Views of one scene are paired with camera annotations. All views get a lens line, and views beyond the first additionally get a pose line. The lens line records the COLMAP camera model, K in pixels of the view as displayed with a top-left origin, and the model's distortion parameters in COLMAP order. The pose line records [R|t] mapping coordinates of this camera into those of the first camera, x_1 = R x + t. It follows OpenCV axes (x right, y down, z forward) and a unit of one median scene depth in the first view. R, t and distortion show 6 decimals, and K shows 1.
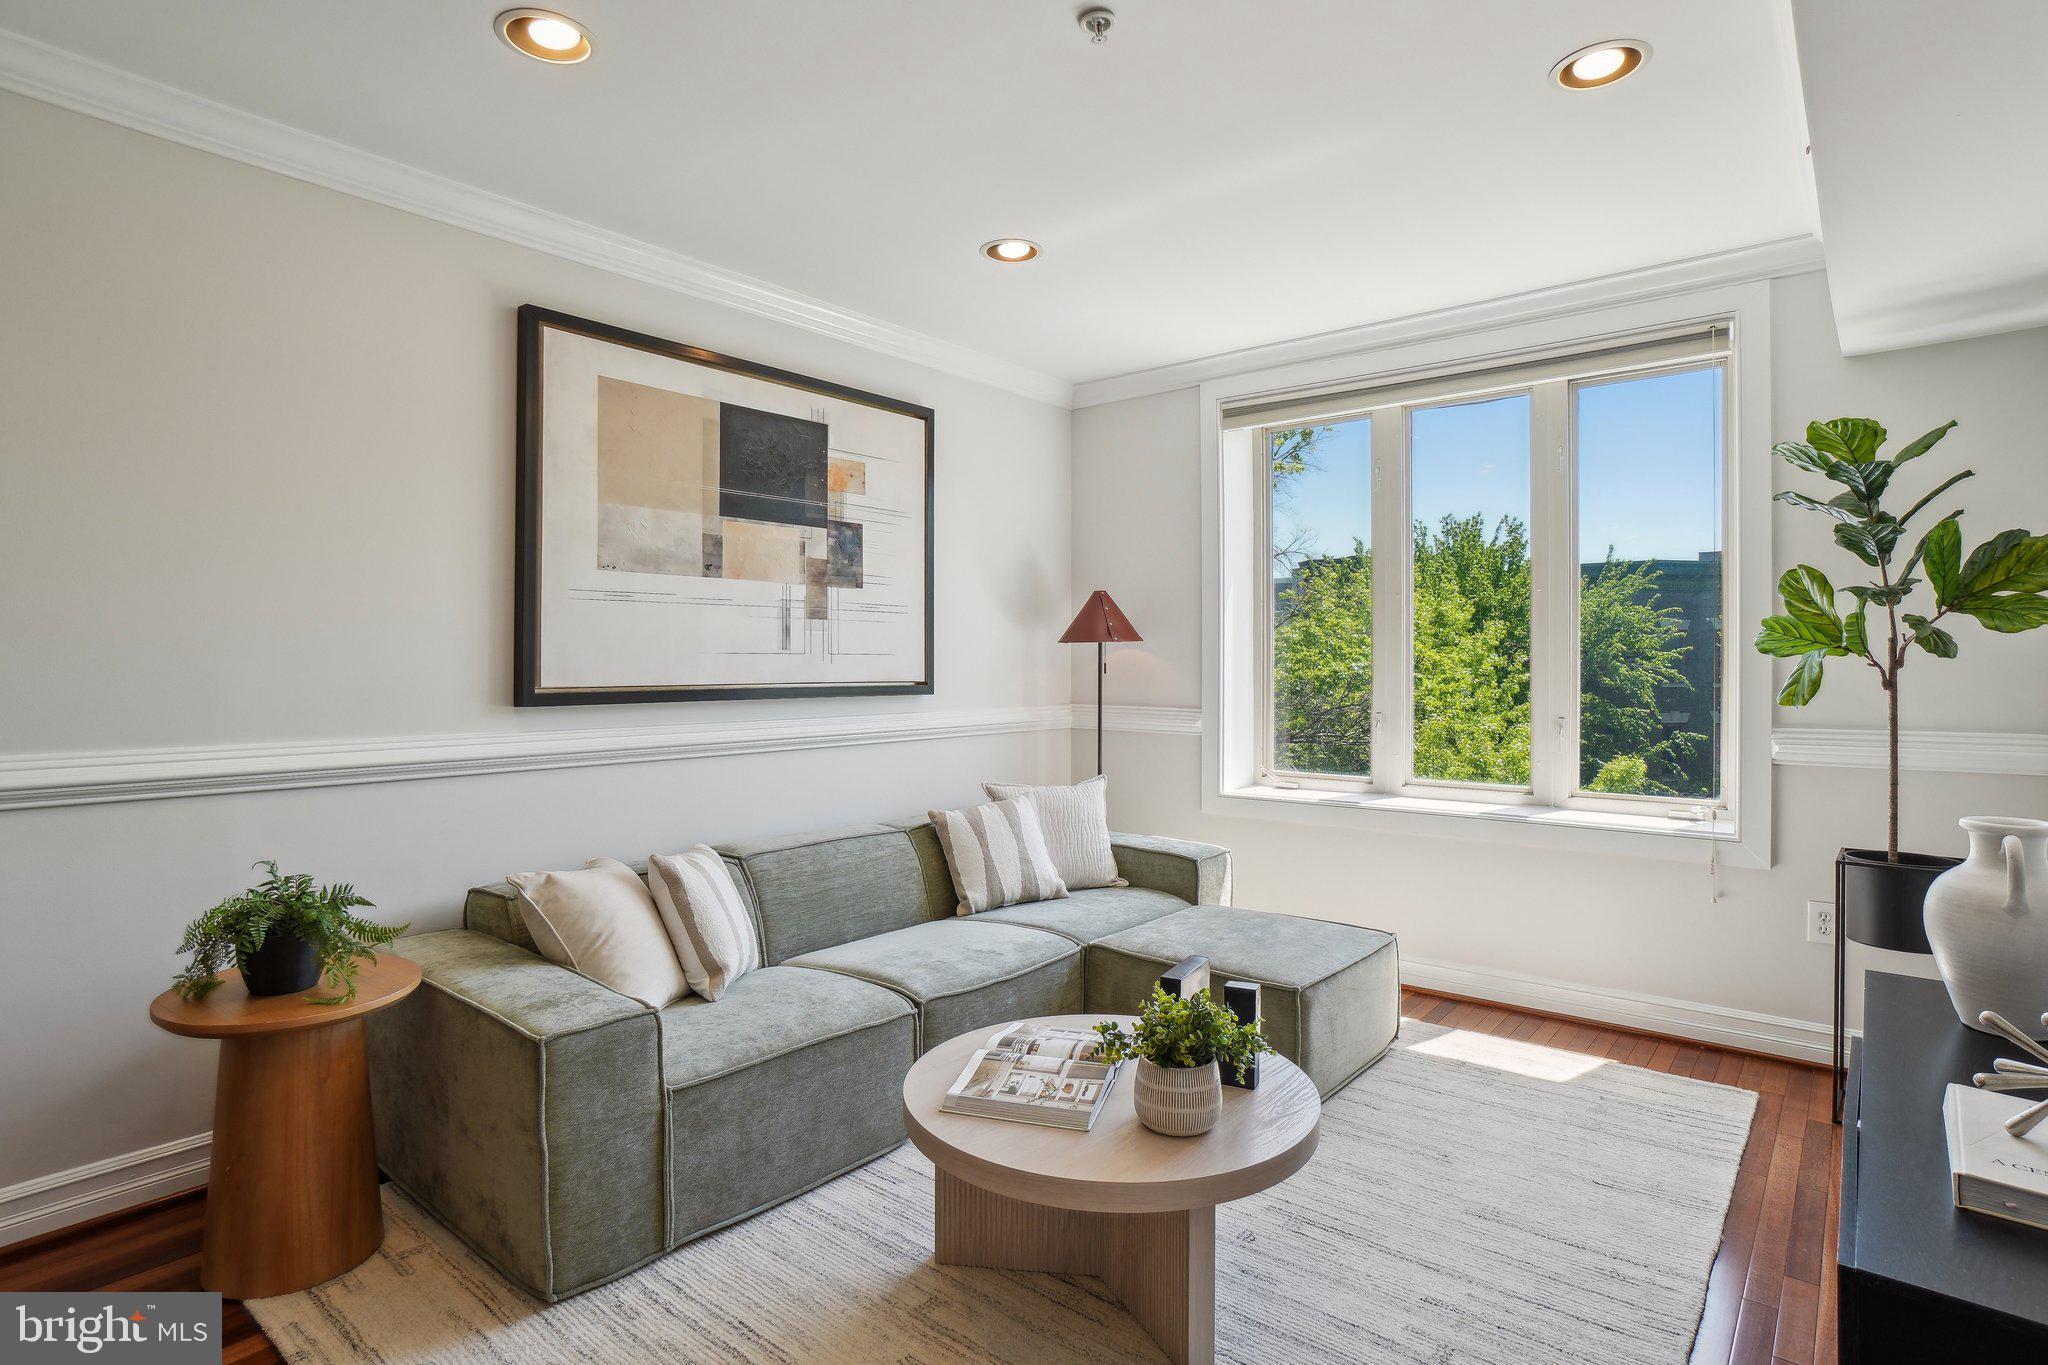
lens RADIAL K [[1008.9, 0, 1031.6], [0, 1008.9, 683.8], [0, 0, 1]] dist [-0.035418, 0.008878]
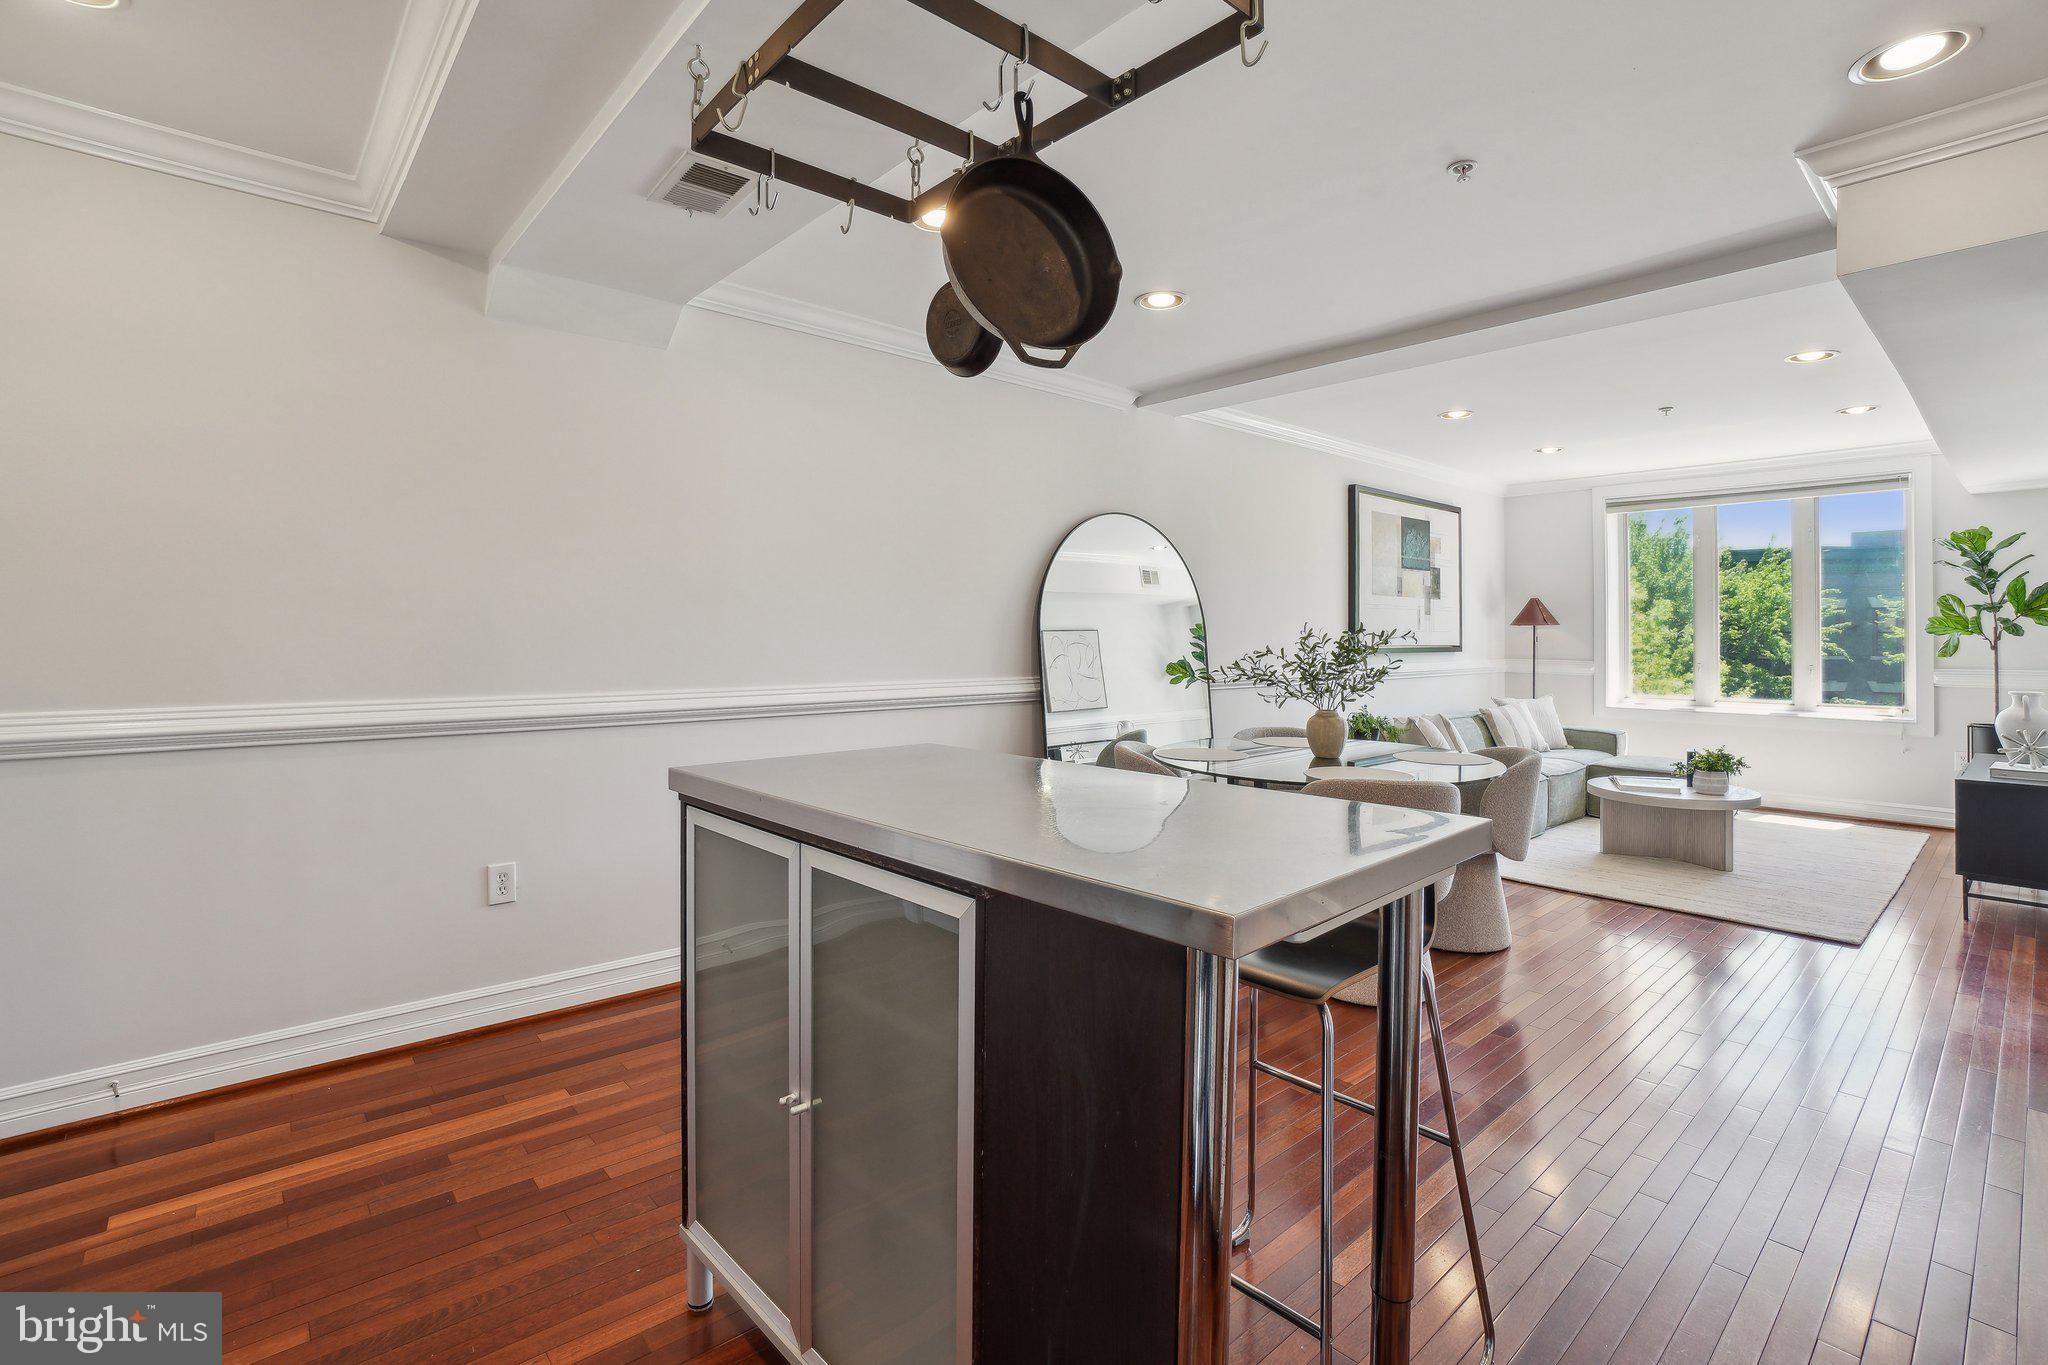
lens RADIAL K [[928.2, 0, 996.8], [0, 928.2, 639.0], [0, 0, 1]] dist [-0.040149, 0.007517]
pose [[0.986249, 0.005279, -0.165181, -0.834189], [-0.007799, 0.999863, -0.014617, 0.022262], [0.165081, 0.015704, 0.986155, -1.114507]]
